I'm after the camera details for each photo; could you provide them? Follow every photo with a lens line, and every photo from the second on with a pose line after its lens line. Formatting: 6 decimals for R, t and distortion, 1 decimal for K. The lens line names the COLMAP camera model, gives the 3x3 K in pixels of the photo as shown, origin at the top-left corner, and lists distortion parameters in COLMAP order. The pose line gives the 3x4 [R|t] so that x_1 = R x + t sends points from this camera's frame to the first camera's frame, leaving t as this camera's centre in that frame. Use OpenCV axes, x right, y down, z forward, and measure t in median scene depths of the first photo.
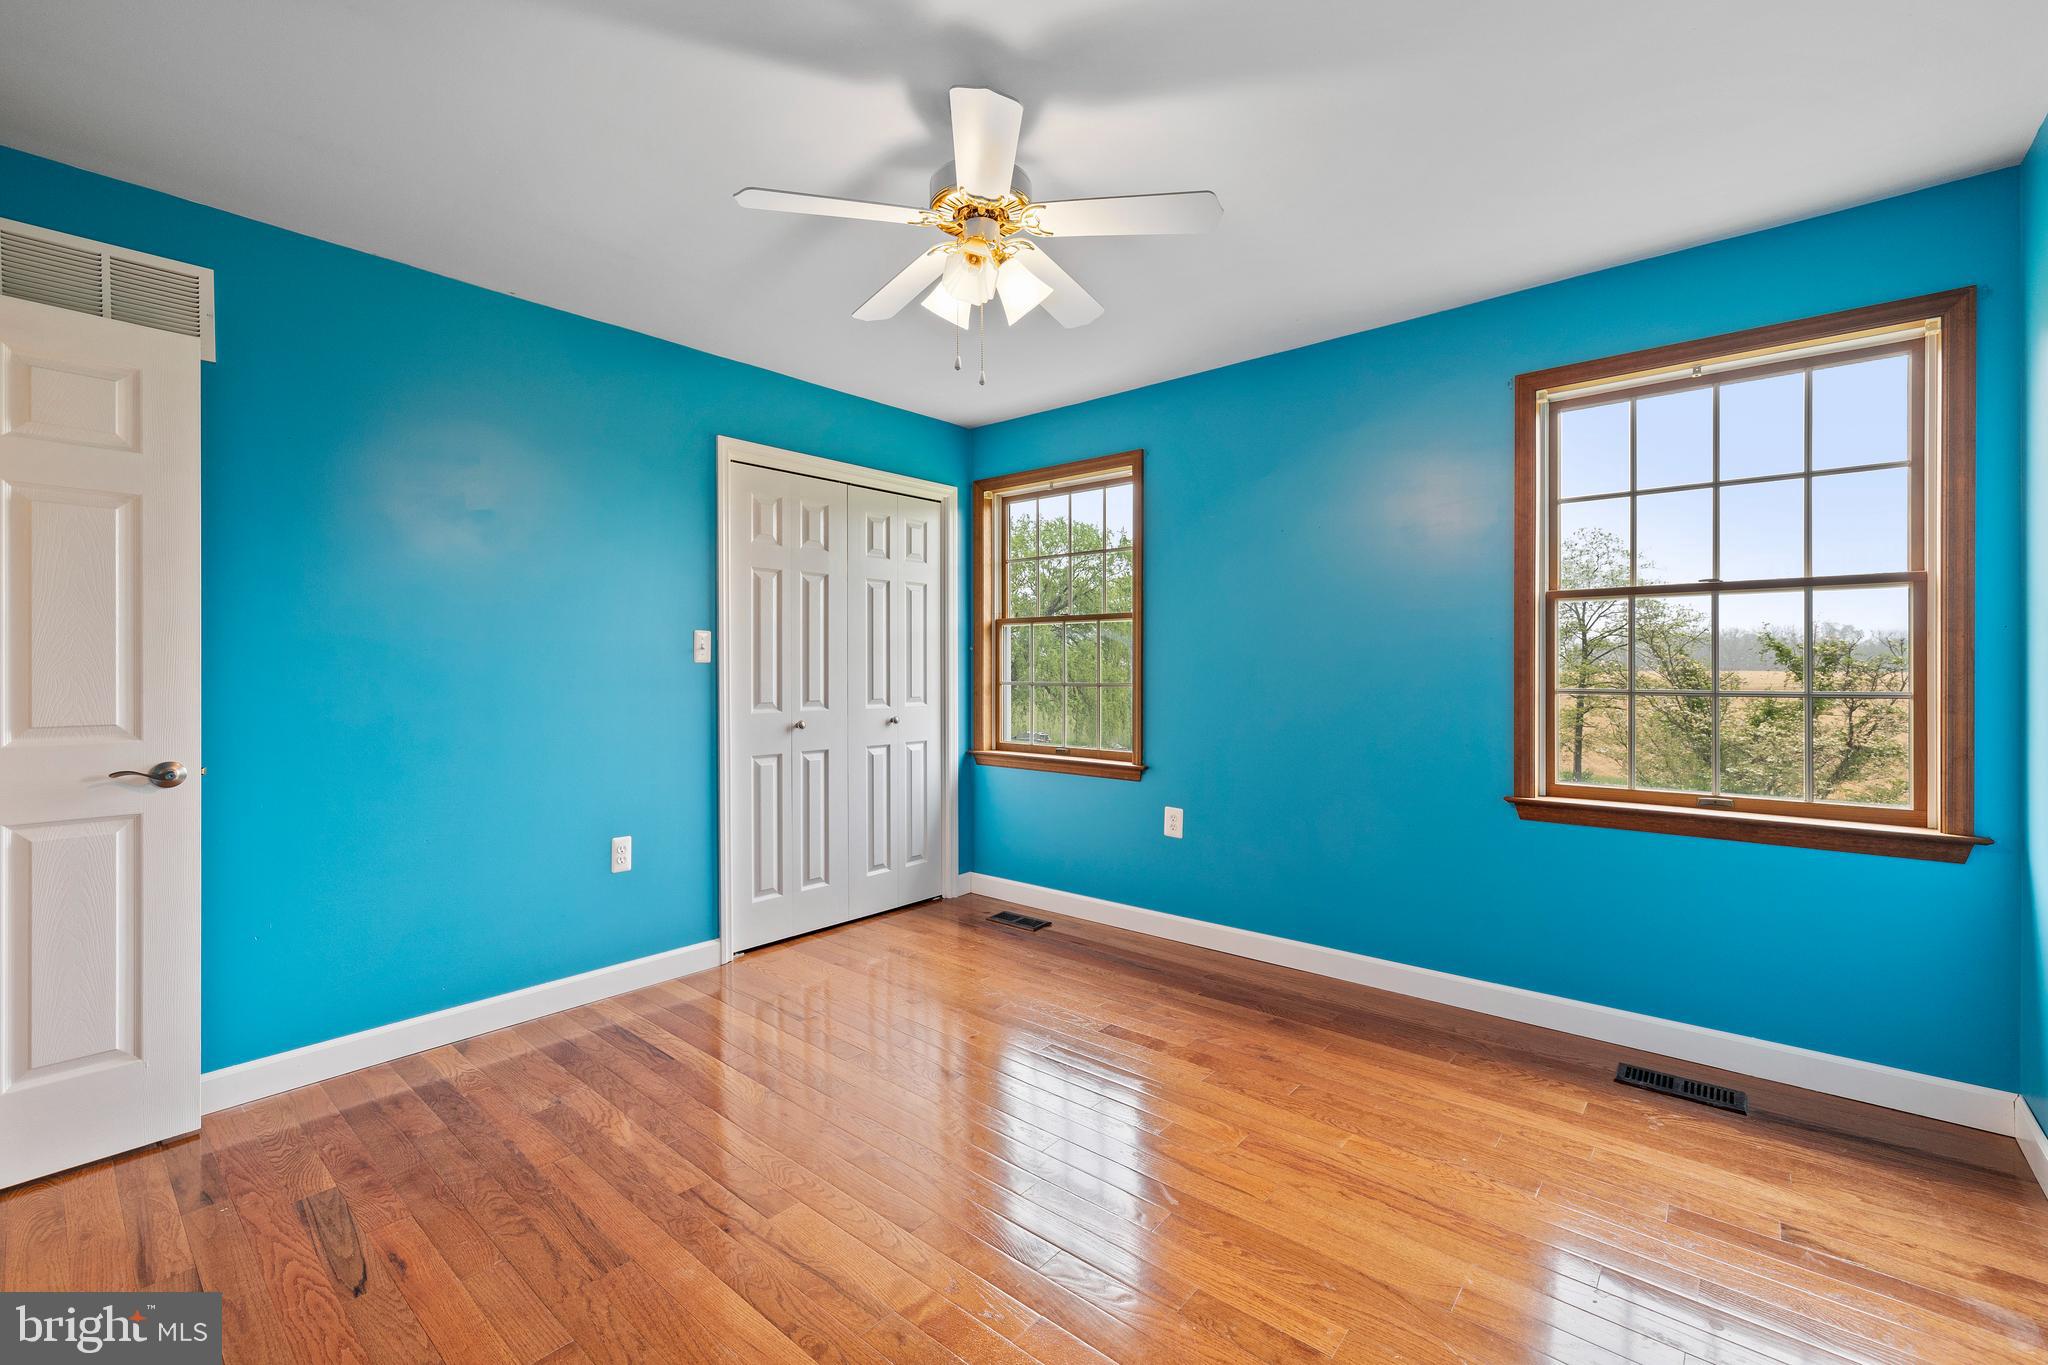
lens RADIAL K [[863.5, 0, 1015.7], [0, 863.5, 670.6], [0, 0, 1]] dist [-0.000523, 0.001203]
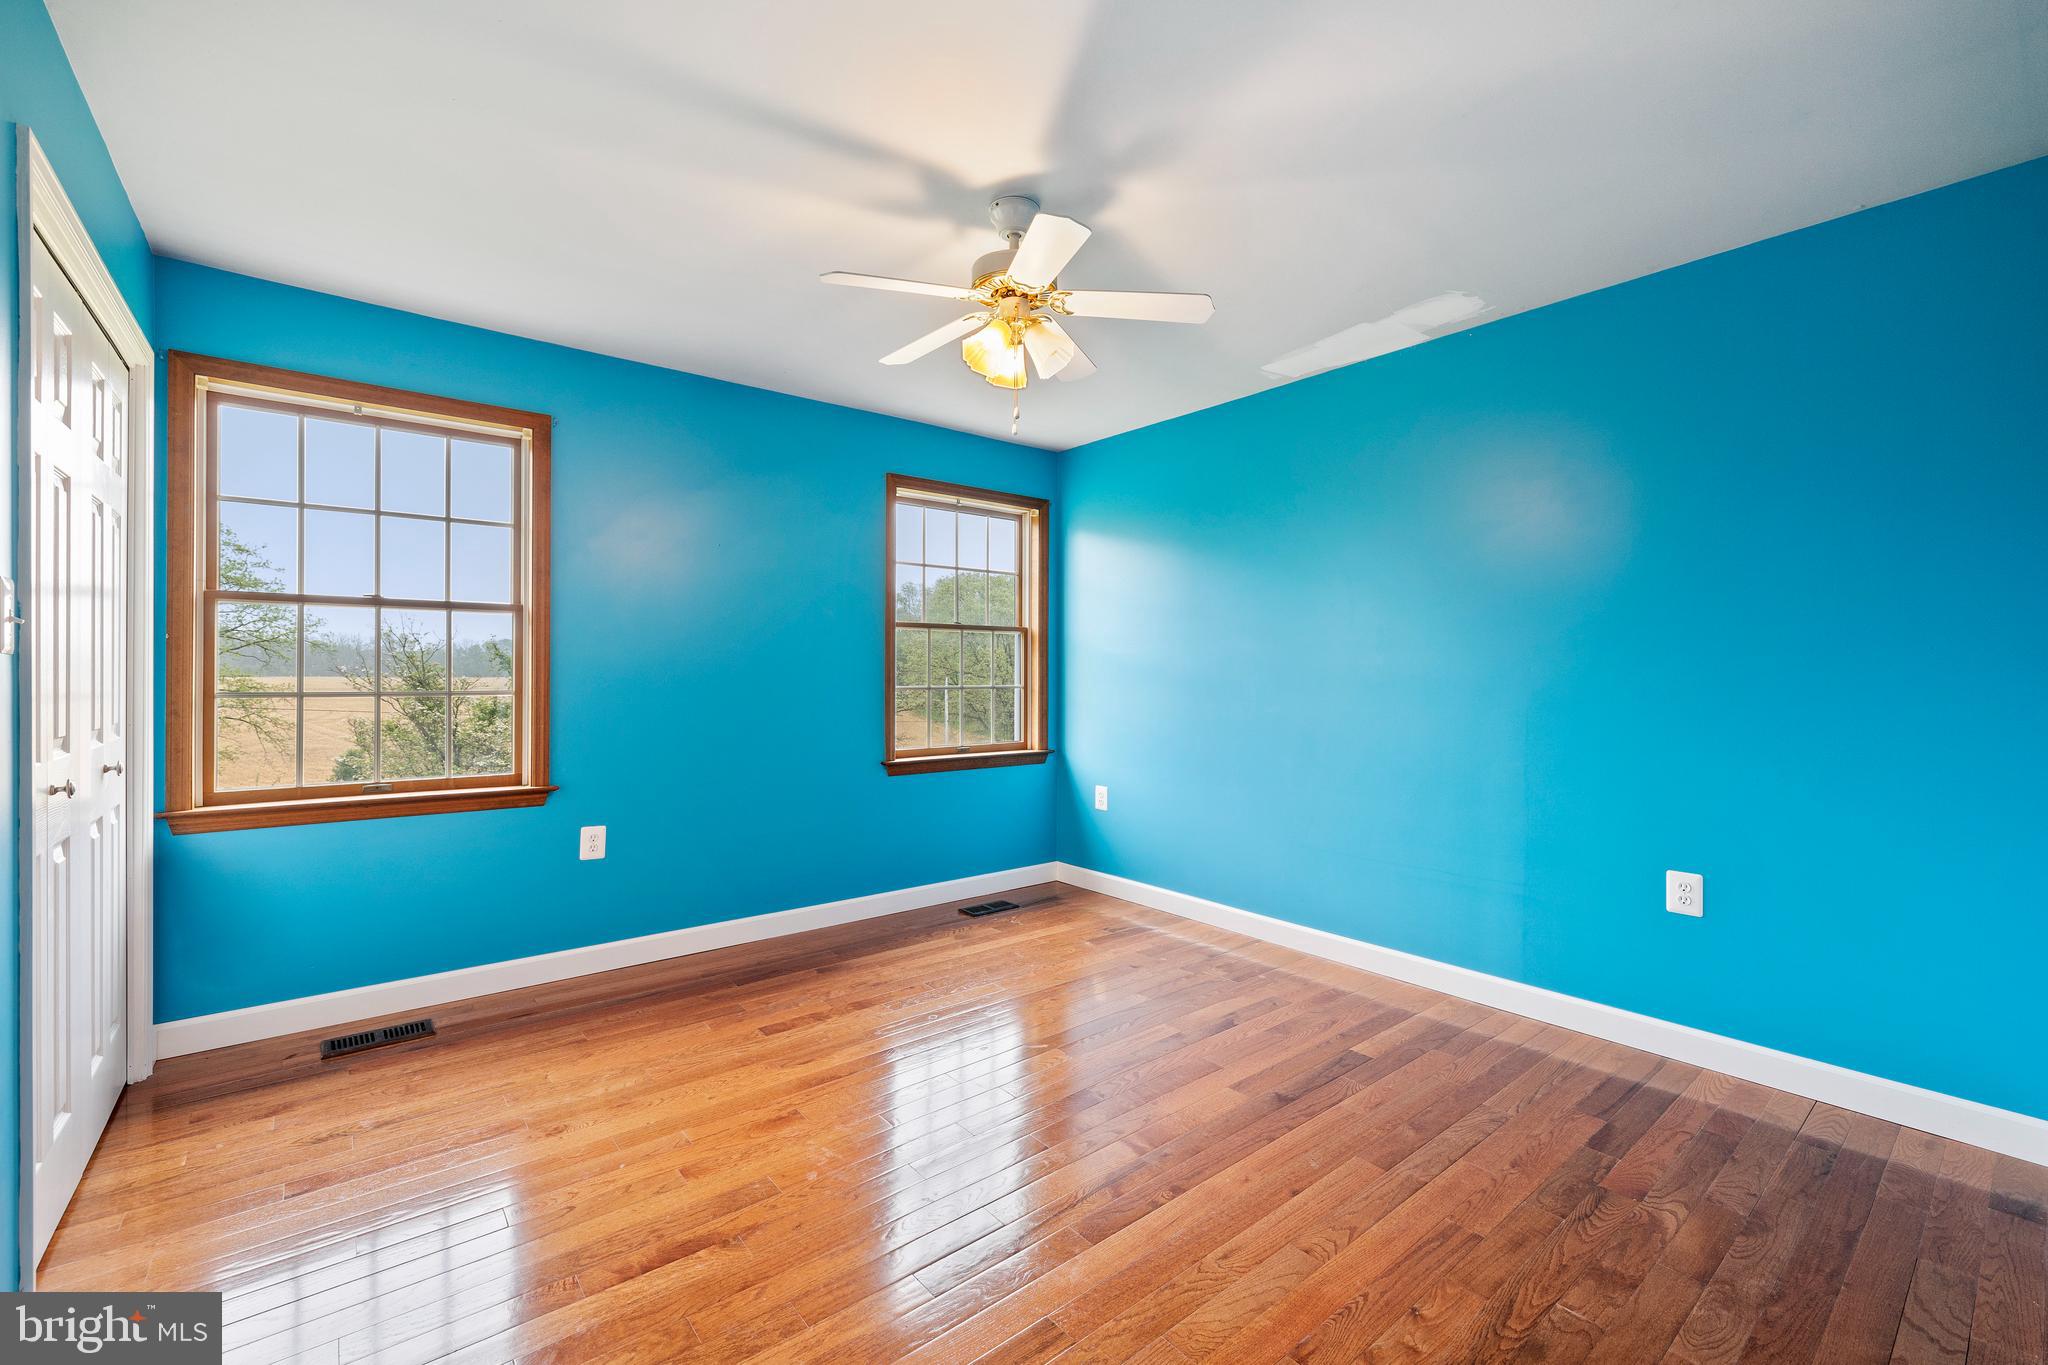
lens RADIAL K [[863.5, 0, 1010.2], [0, 863.5, 681.1], [0, 0, 1]] dist [-0.000523, 0.001203]
pose [[0.179941, -0.002741, 0.983674, -0.681830], [0.004563, 0.999988, 0.001952, 0.007209], [-0.983667, 0.004137, 0.179952, 0.444996]]
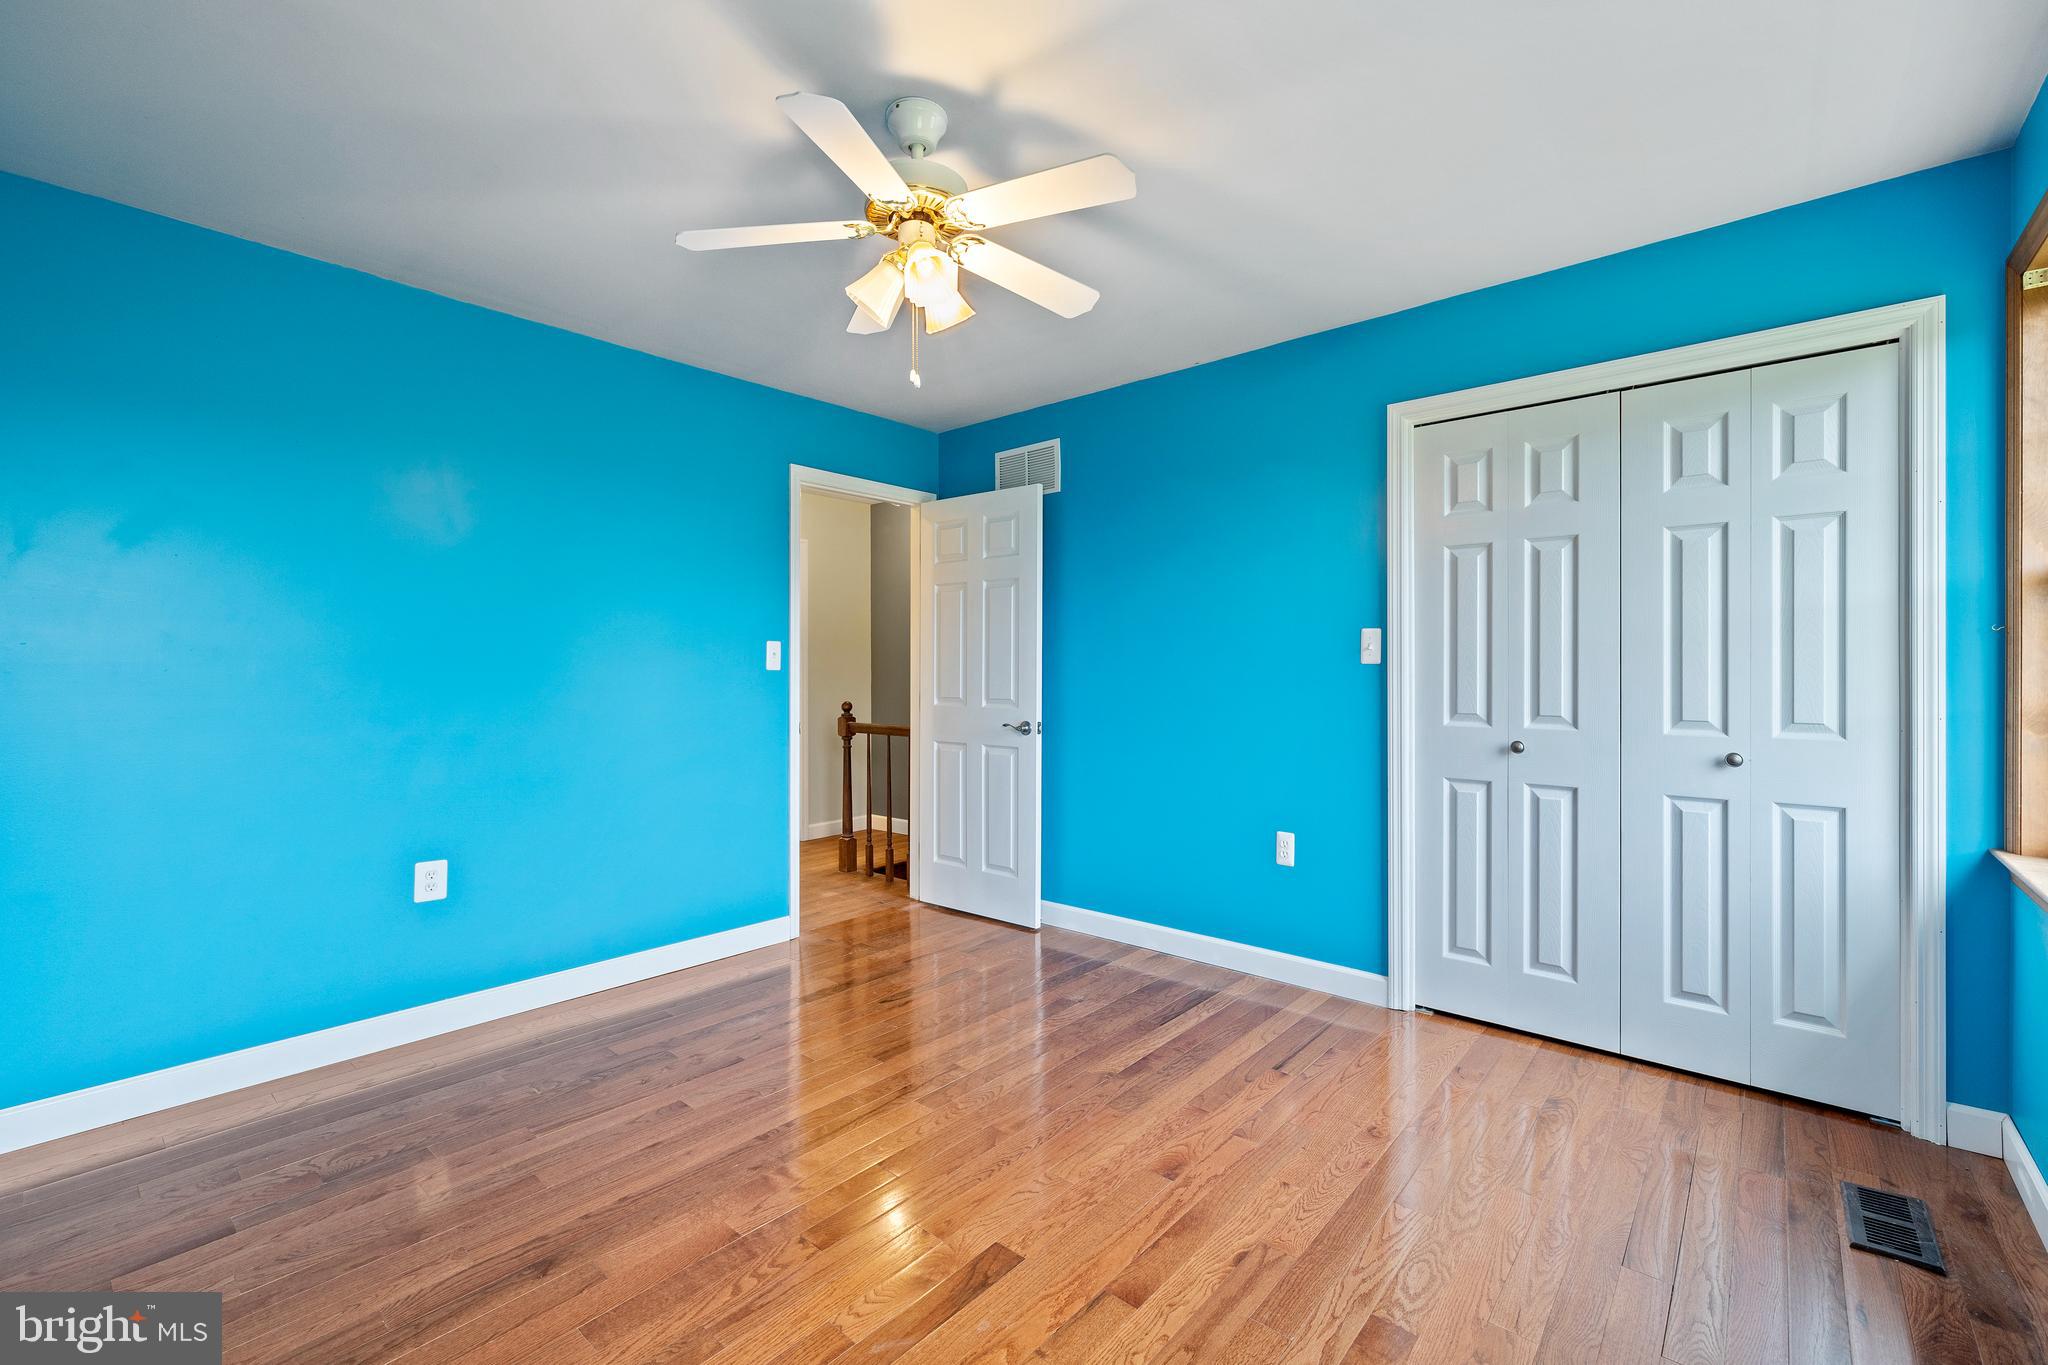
lens RADIAL K [[863.5, 0, 1022.6], [0, 863.5, 677.5], [0, 0, 1]] dist [-0.000523, 0.001203]
pose [[-0.001269, 0.009087, -0.999958, 0.538290], [-0.003909, 0.999951, 0.009092, -0.001798], [0.999992, 0.003920, -0.001233, 0.632411]]
